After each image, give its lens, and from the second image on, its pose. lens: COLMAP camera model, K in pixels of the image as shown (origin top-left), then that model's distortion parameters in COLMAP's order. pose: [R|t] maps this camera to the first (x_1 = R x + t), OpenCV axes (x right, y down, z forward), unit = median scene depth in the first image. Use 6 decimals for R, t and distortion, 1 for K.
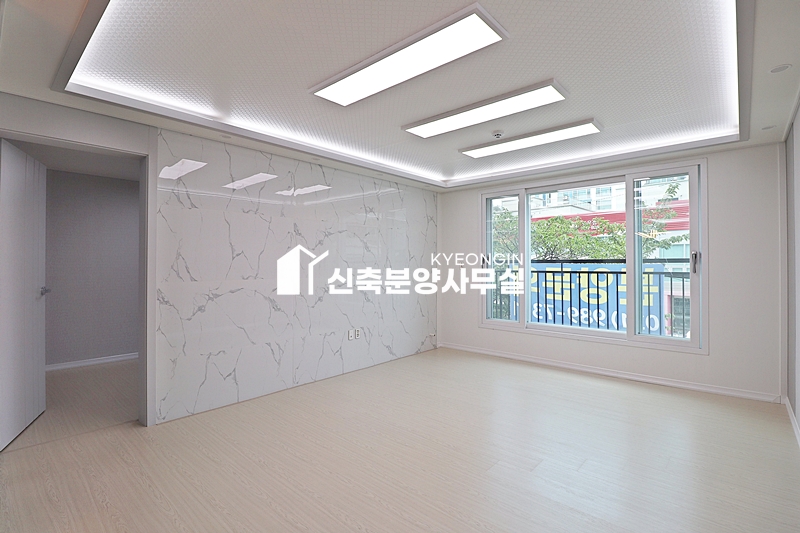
lens RADIAL K [[381.8, 0, 399.0], [0, 381.8, 261.1], [0, 0, 1]] dist [-0.000497, -0.011995]
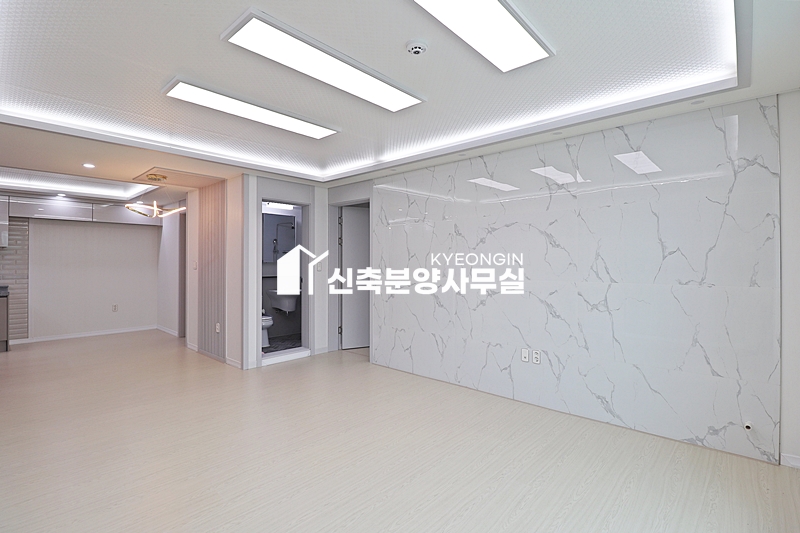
lens RADIAL K [[387.1, 0, 398.2], [0, 387.1, 260.1], [0, 0, 1]] dist [-0.001167, -0.013314]
pose [[-0.008153, -0.008563, -0.999930, 0.696321], [0.004333, 0.999954, -0.008599, 0.004686], [0.999957, -0.004403, -0.008116, 0.778679]]
